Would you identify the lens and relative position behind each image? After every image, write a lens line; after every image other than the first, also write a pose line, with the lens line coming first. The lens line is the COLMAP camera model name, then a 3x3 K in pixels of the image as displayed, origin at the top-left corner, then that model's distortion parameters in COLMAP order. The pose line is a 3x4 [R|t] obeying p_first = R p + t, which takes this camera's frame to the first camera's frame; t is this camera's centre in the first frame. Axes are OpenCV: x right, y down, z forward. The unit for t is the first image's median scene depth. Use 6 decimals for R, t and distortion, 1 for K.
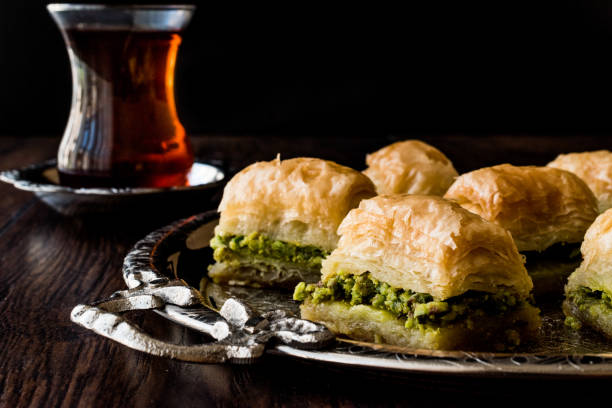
lens RADIAL K [[1182.1, 0, 301.5], [0, 1182.1, 203.3], [0, 0, 1]] dist [0.008775, 0.000000]
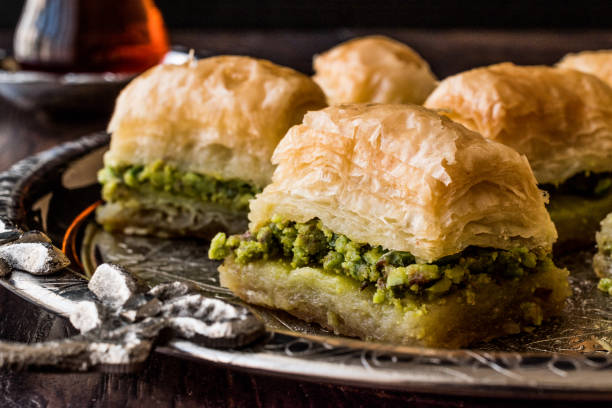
lens RADIAL K [[1182.1, 0, 306.7], [0, 1182.1, 206.2], [0, 0, 1]] dist [0.008775, 0.000000]
pose [[0.998900, -0.009379, 0.045941, 0.019503], [0.006431, 0.997936, 0.063900, 0.007961], [-0.046445, -0.063534, 0.996898, 0.326531]]
